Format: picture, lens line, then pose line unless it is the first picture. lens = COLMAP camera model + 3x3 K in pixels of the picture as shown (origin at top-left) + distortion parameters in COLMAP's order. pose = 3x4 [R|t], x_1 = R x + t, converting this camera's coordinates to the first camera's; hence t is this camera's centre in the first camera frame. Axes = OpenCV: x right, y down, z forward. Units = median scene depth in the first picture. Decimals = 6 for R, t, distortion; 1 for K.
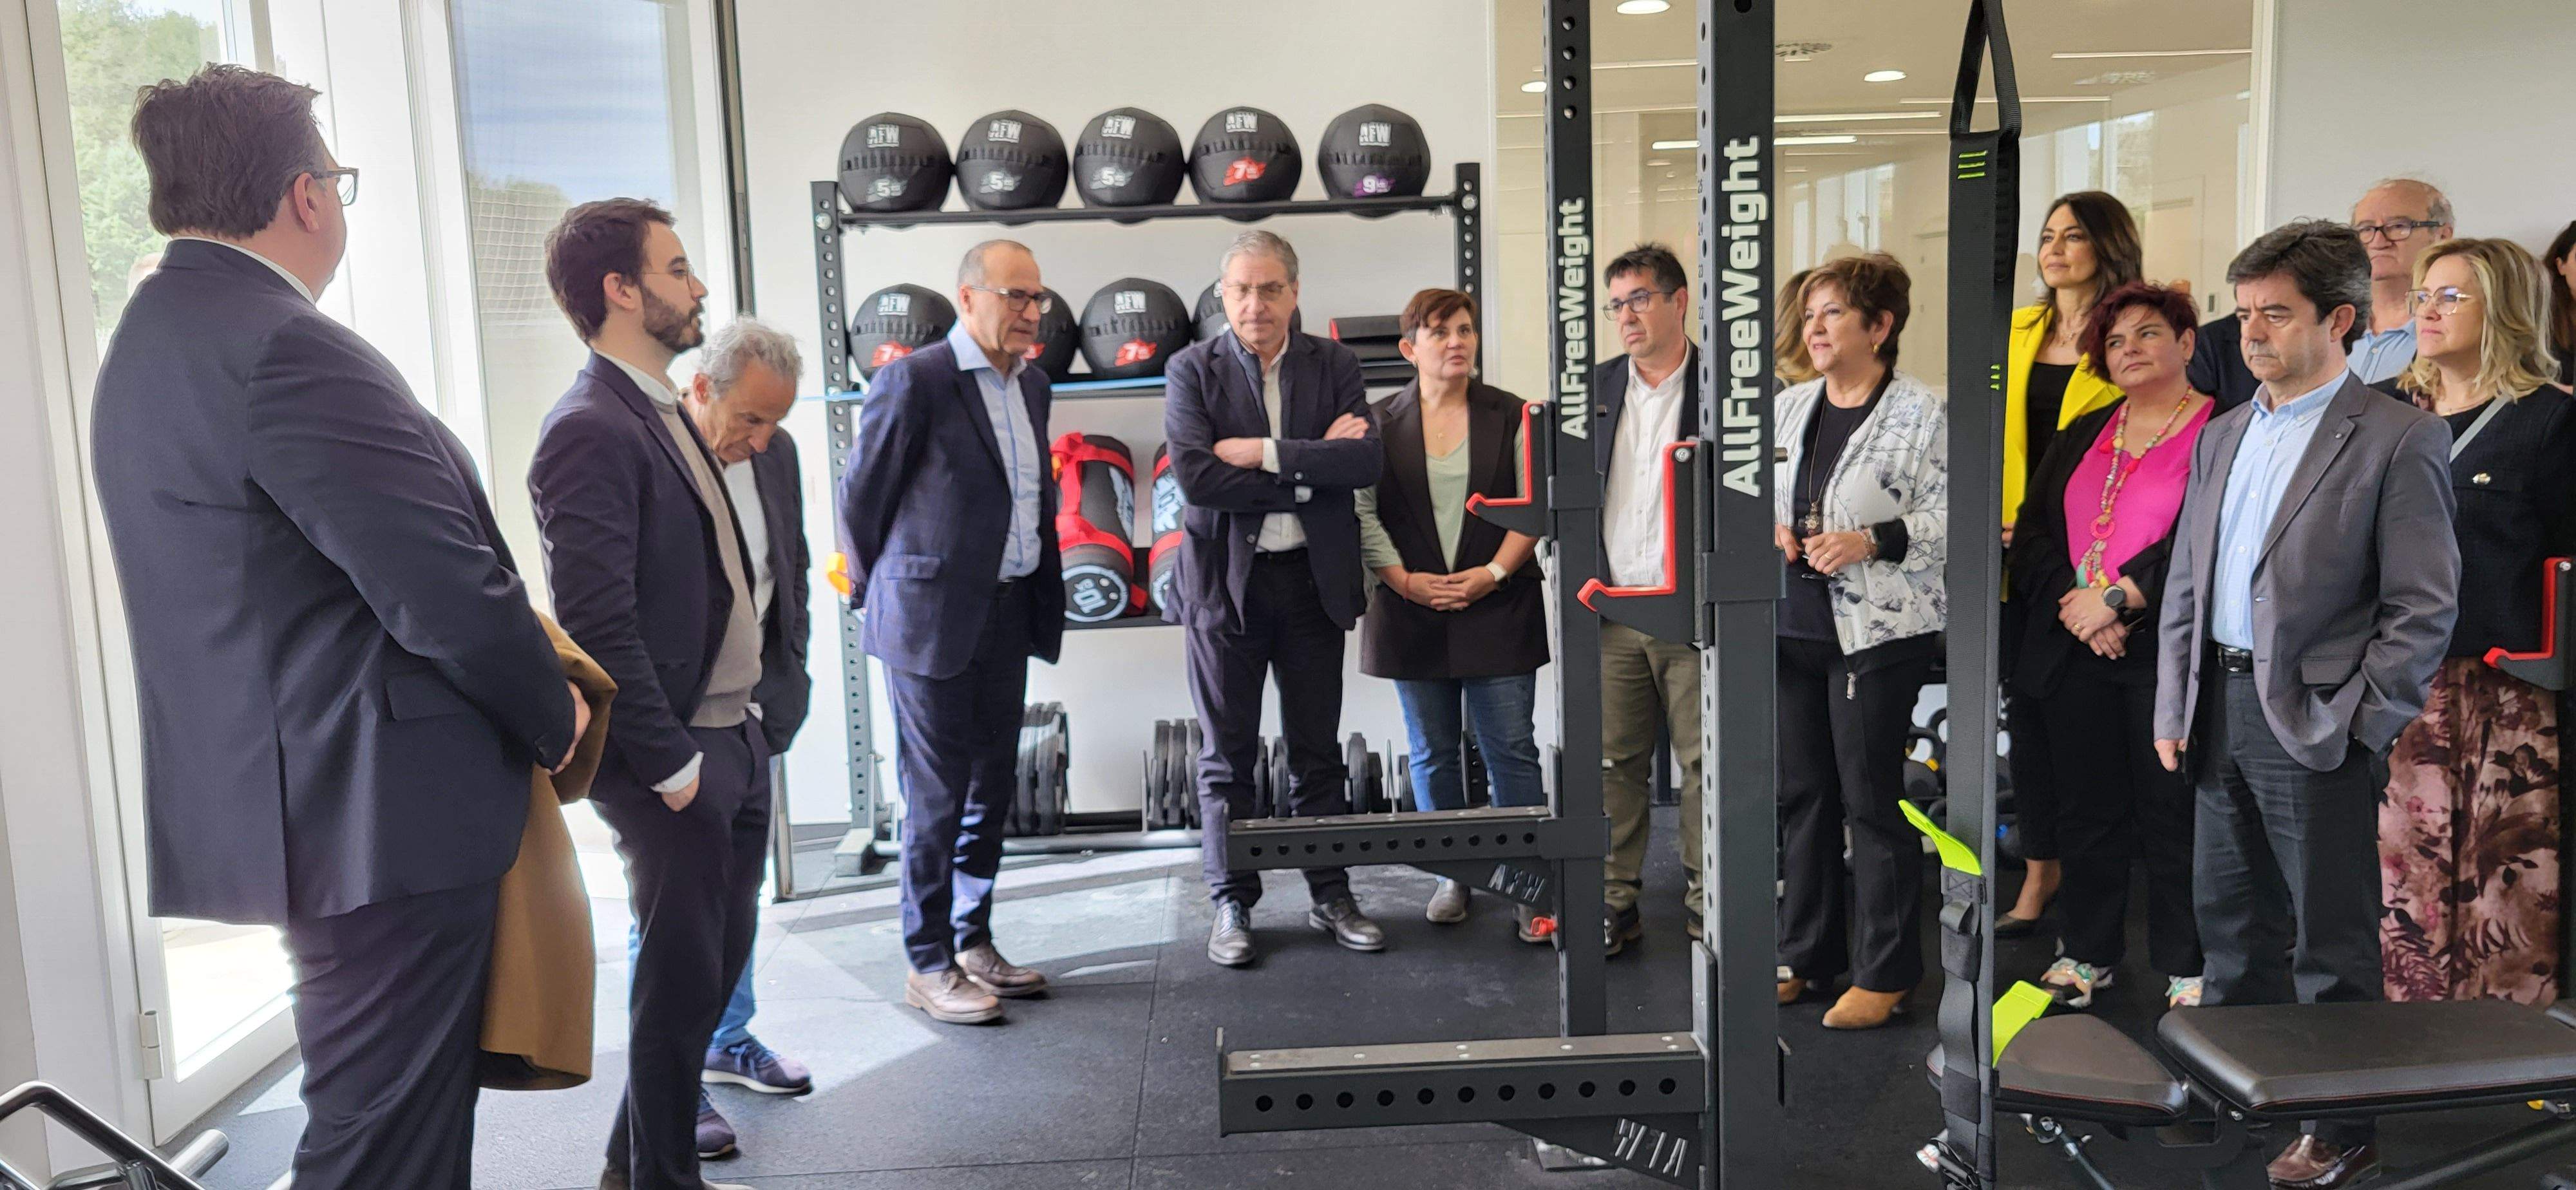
lens RADIAL K [[1938.2, 0, 1329.5], [0, 1938.2, 559.8], [0, 0, 1]] dist [0.035495, -0.008257]
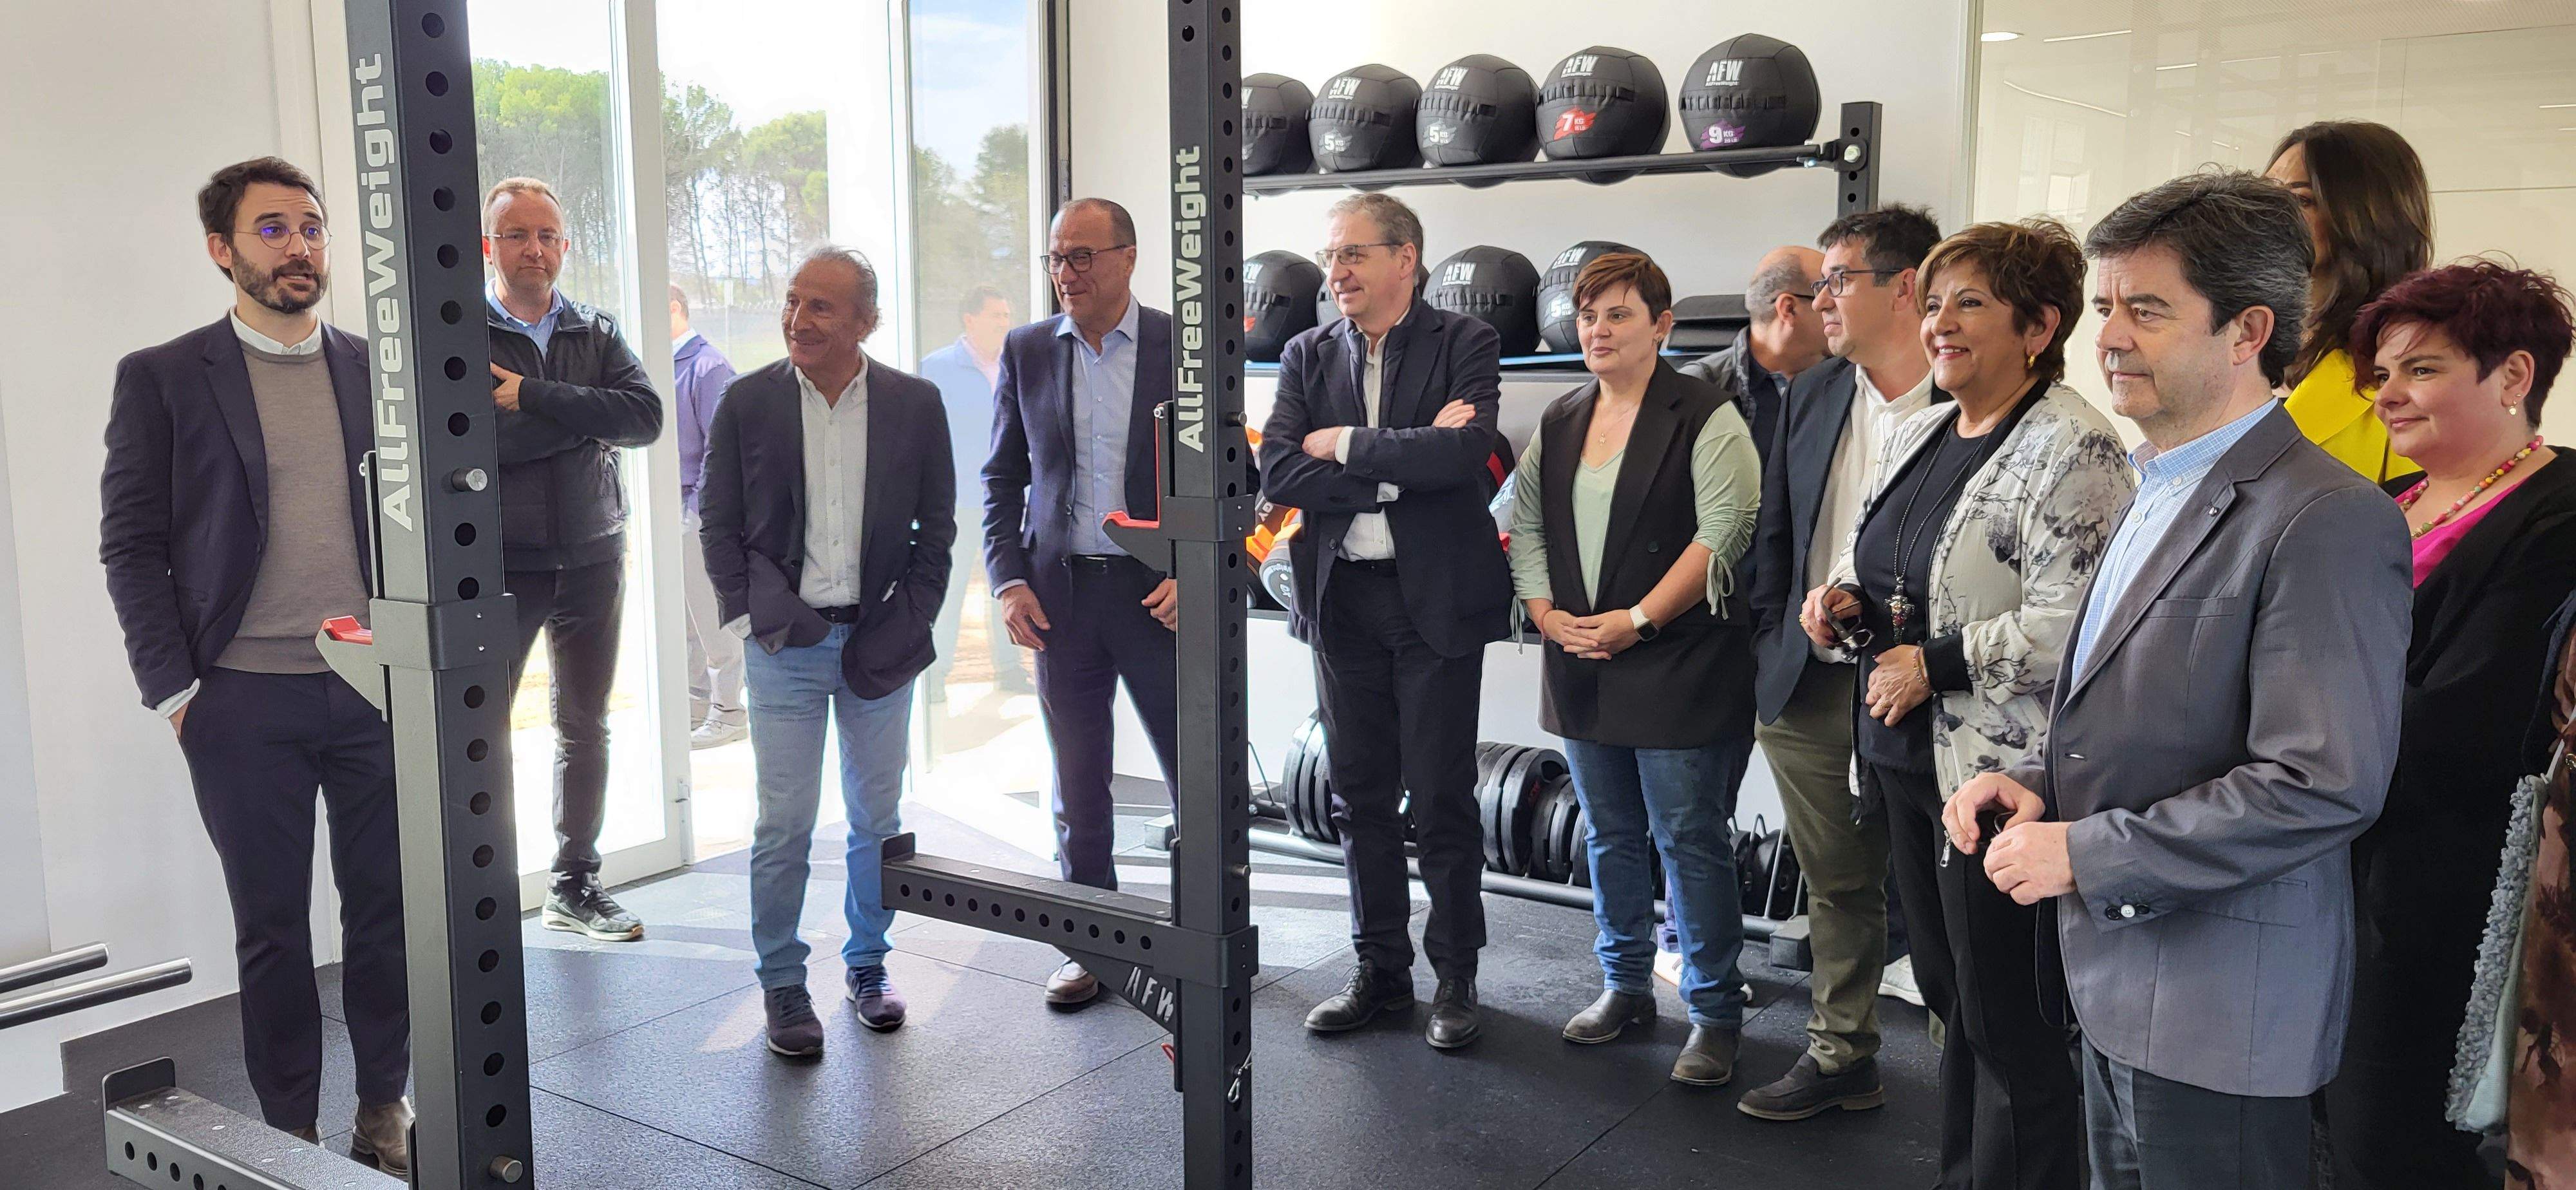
lens RADIAL K [[1938.2, 0, 1329.5], [0, 1938.2, 559.8], [0, 0, 1]] dist [0.035495, -0.008257]
pose [[0.797125, 0.109526, -0.593798, 0.484862], [-0.099824, 0.993783, 0.049296, -0.047570], [0.595506, 0.019980, 0.803103, 0.302337]]
